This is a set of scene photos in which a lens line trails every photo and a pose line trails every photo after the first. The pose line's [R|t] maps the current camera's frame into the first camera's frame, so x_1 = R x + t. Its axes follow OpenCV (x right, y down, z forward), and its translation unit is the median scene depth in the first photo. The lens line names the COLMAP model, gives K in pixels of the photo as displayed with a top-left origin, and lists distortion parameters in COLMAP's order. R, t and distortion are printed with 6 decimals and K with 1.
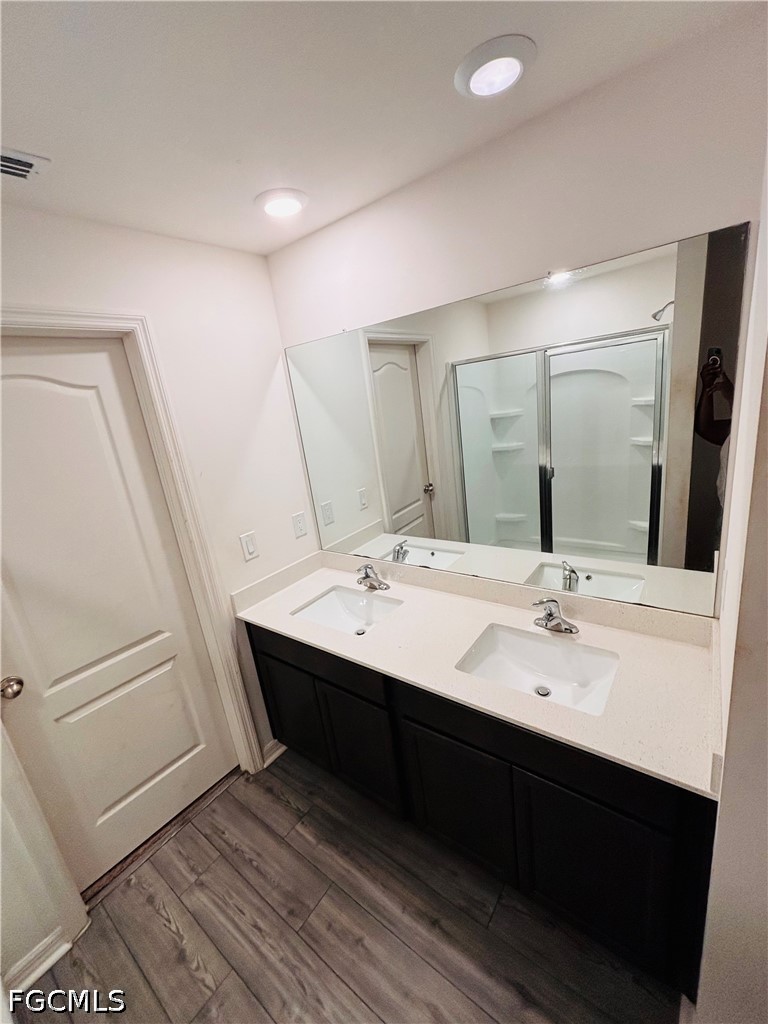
lens RADIAL K [[415.7, 0, 380.7], [0, 415.7, 508.0], [0, 0, 1]] dist [0.000591, -0.000068]
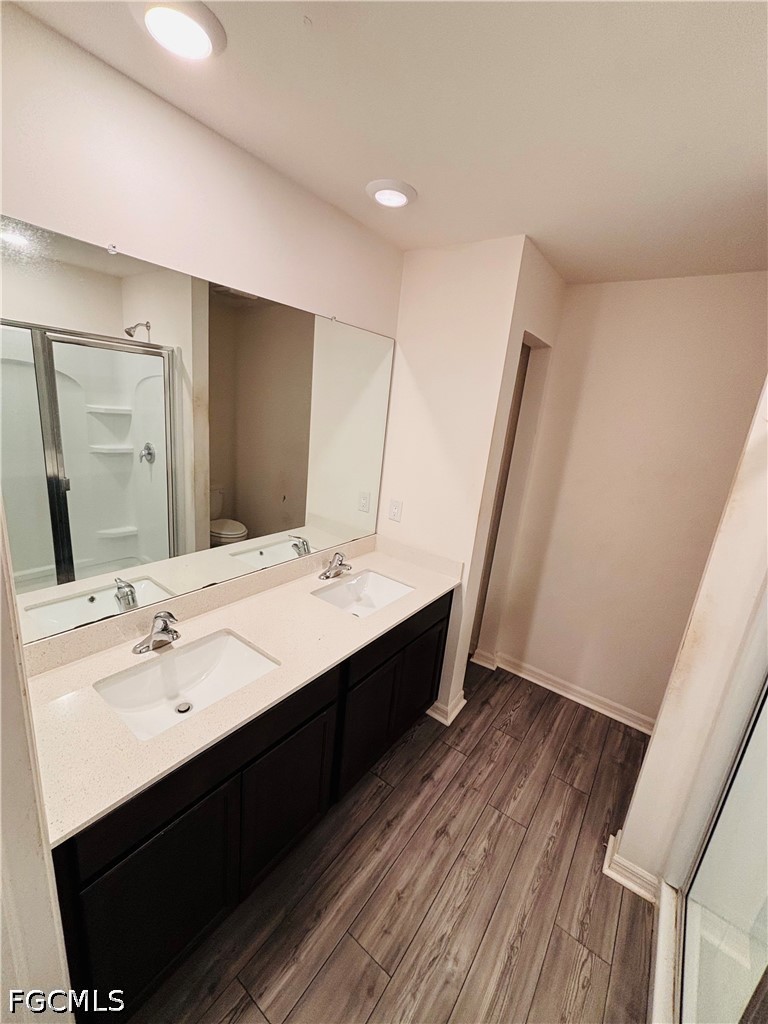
lens RADIAL K [[415.7, 0, 387.5], [0, 415.7, 513.6], [0, 0, 1]] dist [0.000591, -0.000068]
pose [[-0.039451, -0.132495, 0.990398, -0.854504], [0.170883, 0.975673, 0.137332, -0.061190], [-0.984501, 0.174660, -0.015850, 0.764244]]
